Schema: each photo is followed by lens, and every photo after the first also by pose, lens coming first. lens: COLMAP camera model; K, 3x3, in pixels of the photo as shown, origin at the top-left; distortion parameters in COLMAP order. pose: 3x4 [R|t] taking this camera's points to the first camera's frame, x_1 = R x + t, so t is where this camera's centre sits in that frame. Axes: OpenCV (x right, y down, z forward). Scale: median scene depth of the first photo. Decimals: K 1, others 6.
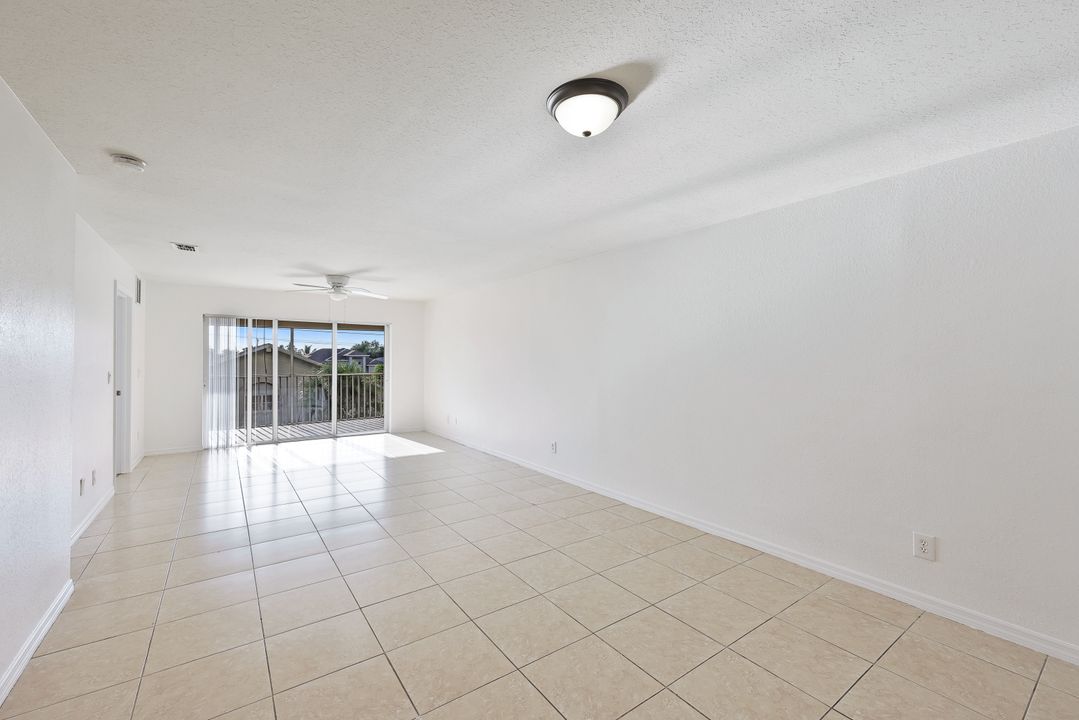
lens RADIAL K [[435.1, 0, 540.8], [0, 435.1, 360.7], [0, 0, 1]] dist [0.000393, 0.000136]
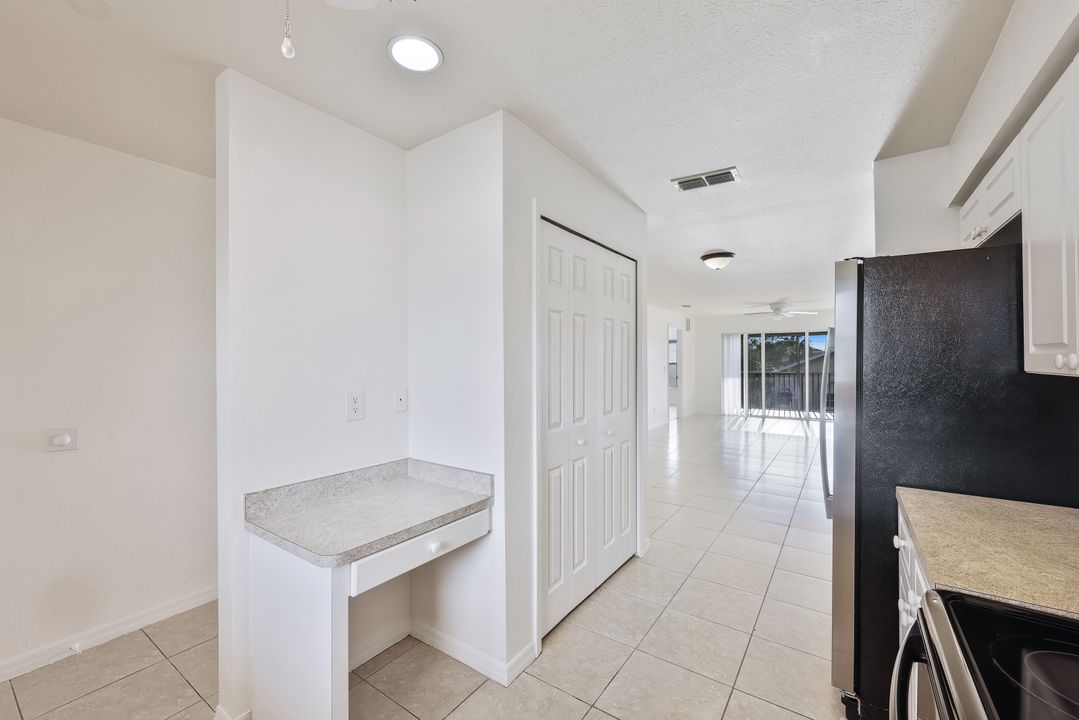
lens RADIAL K [[435.1, 0, 540.8], [0, 435.1, 360.7], [0, 0, 1]] dist [0.000393, 0.000136]
pose [[0.339646, -0.002125, -0.940551, 0.510053], [0.003066, 0.999995, -0.001152, -0.002310], [0.940548, -0.002493, 0.339651, -0.195048]]
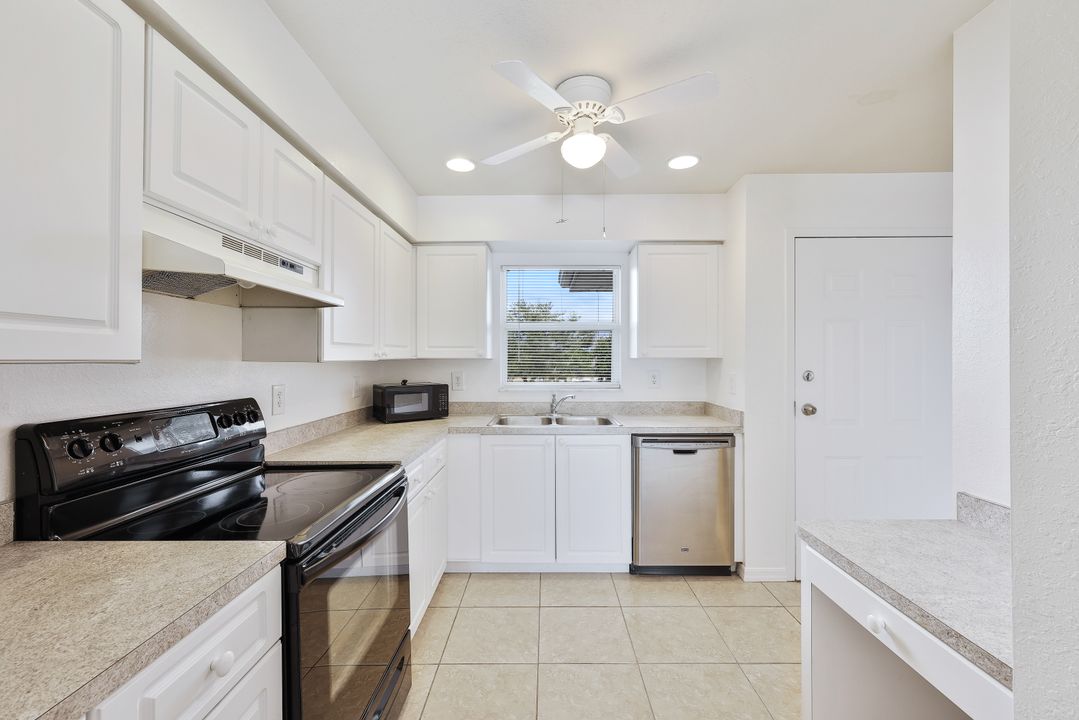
lens RADIAL K [[435.1, 0, 540.8], [0, 435.1, 360.7], [0, 0, 1]] dist [0.000393, 0.000136]
pose [[-0.810676, 0.002658, 0.585489, 0.303908], [0.004865, 0.999986, 0.002196, 0.003098], [-0.585475, 0.004628, -0.810677, -0.001461]]
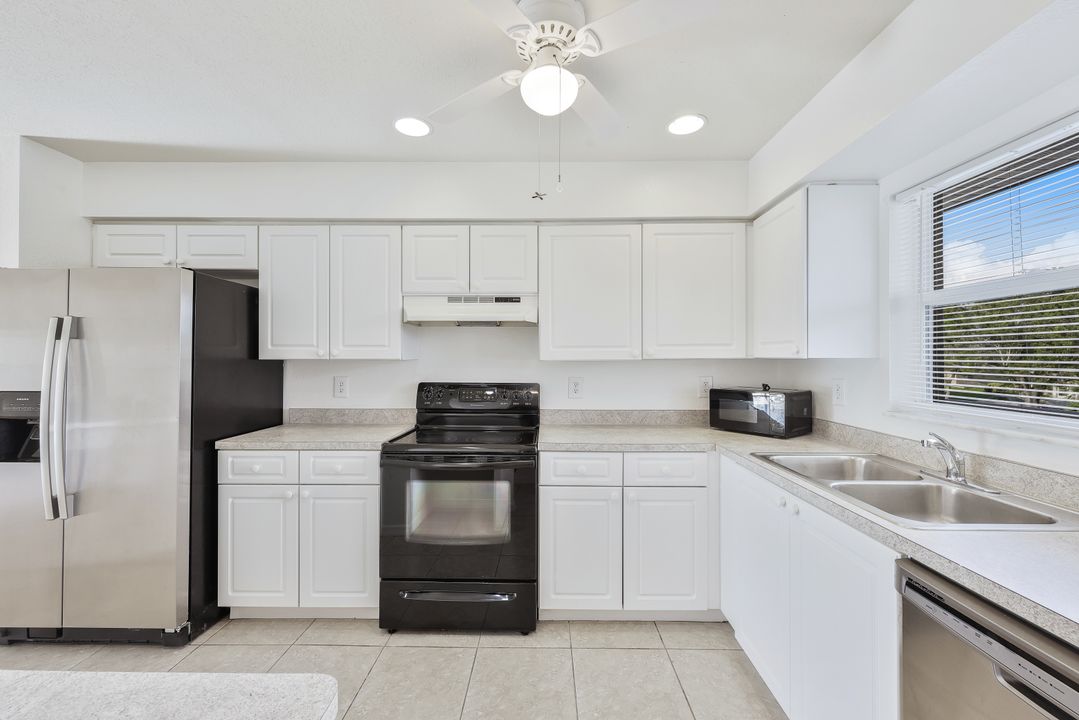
lens RADIAL K [[435.1, 0, 540.8], [0, 435.1, 360.7], [0, 0, 1]] dist [0.000393, 0.000136]
pose [[0.588703, 0.001836, 0.808347, 0.274104], [-0.002722, 0.999996, -0.000289, 0.003587], [-0.808345, -0.002030, 0.588706, -0.305824]]
